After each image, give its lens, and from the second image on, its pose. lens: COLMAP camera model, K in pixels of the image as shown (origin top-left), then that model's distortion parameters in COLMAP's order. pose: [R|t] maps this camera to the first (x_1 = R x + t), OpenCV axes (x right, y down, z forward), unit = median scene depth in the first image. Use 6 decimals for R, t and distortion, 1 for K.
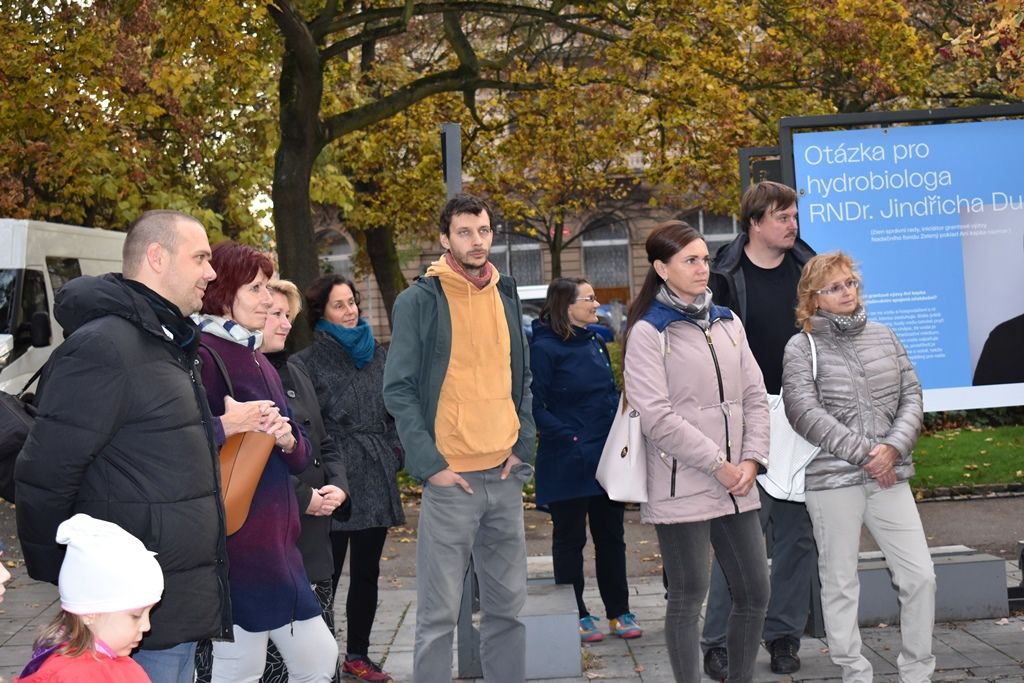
lens RADIAL K [[1994.1, 0, 514.3], [0, 1994.1, 348.4], [0, 0, 1]] dist [0.022757, 0.000000]
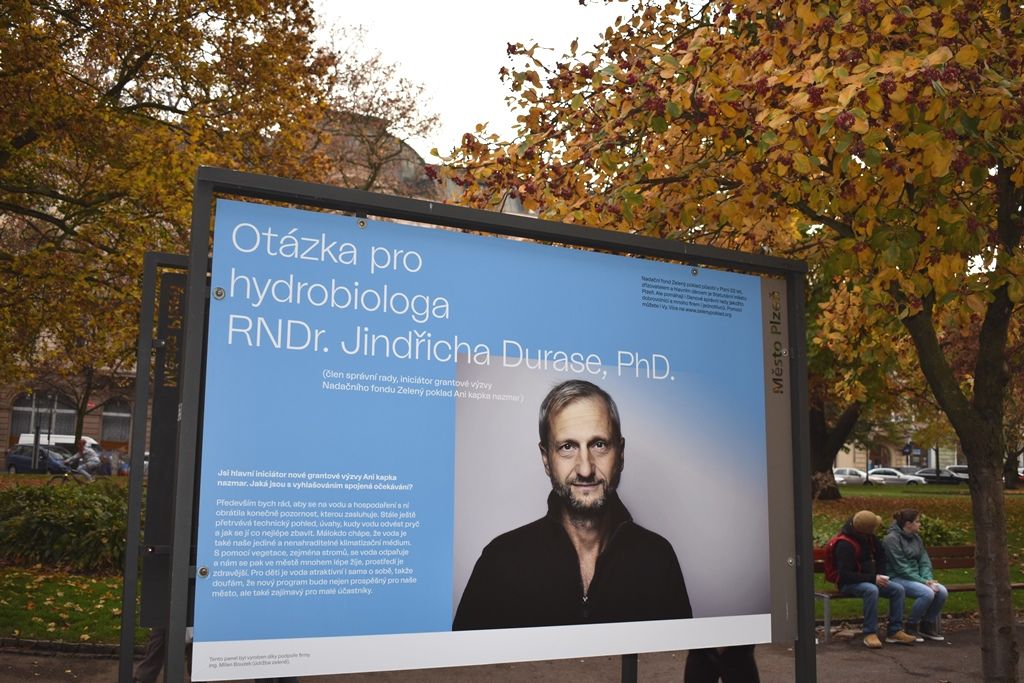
lens RADIAL K [[1015.1, 0, 520.3], [0, 1015.1, 345.0], [0, 0, 1]] dist [-0.076768, 0.000000]
pose [[0.909192, 0.140770, 0.391860, 0.109281], [-0.082643, 0.983402, -0.161525, -0.020796], [-0.408093, 0.114472, 0.905735, 0.685260]]
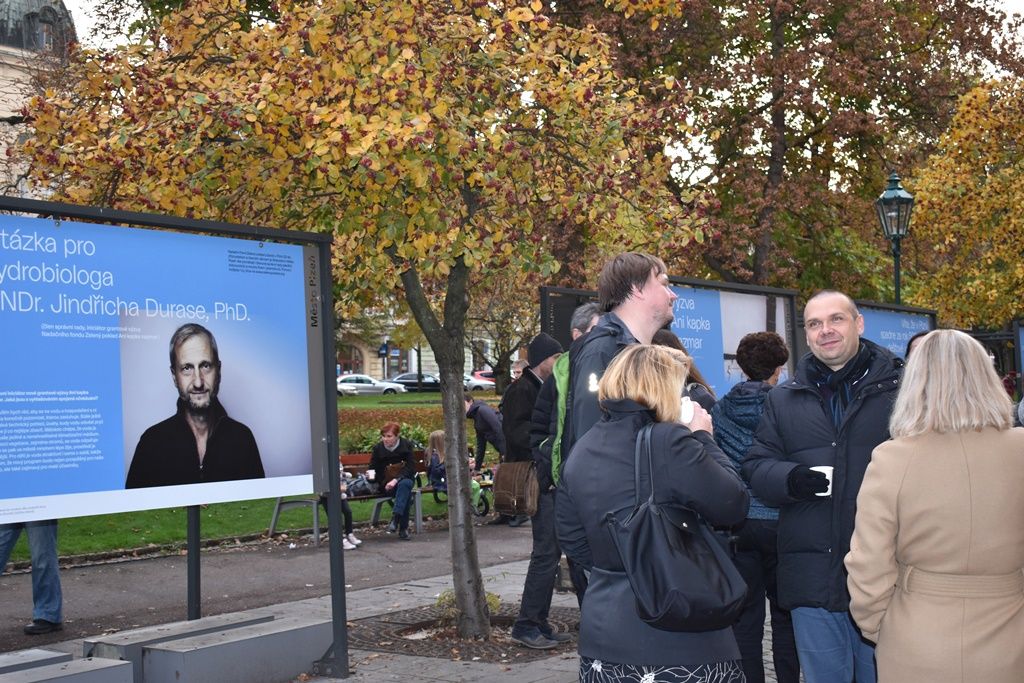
lens RADIAL K [[1420.6, 0, 510.2], [0, 1420.6, 341.5], [0, 0, 1]] dist [-0.008478, 0.000000]
pose [[0.640241, 0.083113, 0.763664, -0.193165], [-0.019775, 0.995583, -0.091775, 0.006675], [-0.767919, 0.043656, 0.639057, 0.396312]]
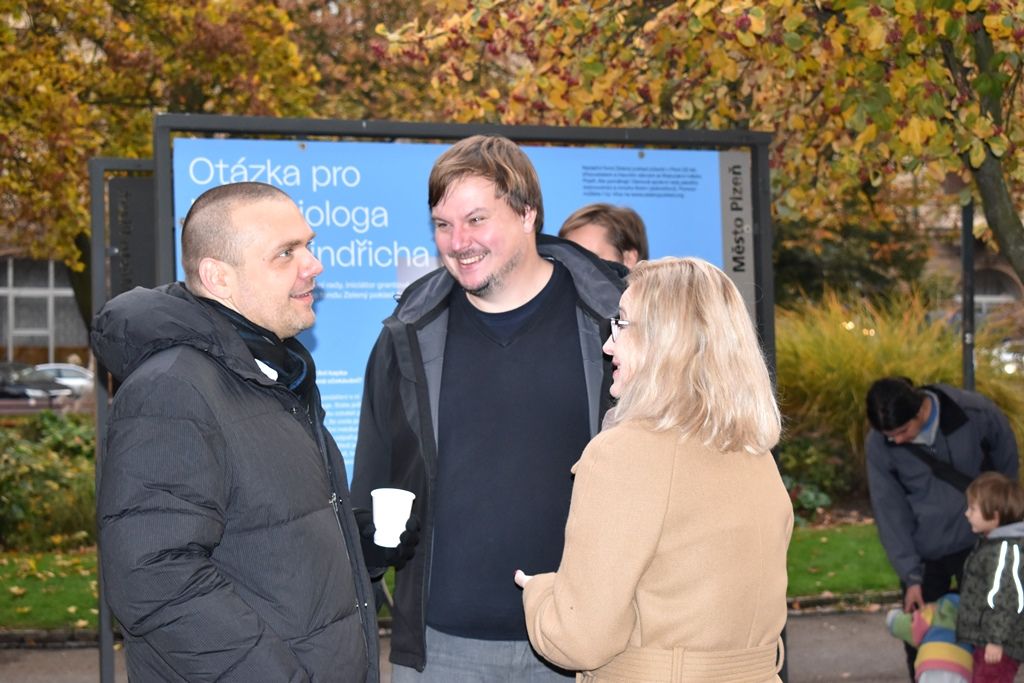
lens RADIAL K [[2274.7, 0, 514.8], [0, 2274.7, 344.4], [0, 0, 1]] dist [0.083777, 0.000000]
pose [[0.949825, 0.053802, 0.308120, 0.009877], [-0.042460, 0.998155, -0.043403, -0.005205], [-0.309886, 0.028142, 0.950357, 0.199747]]
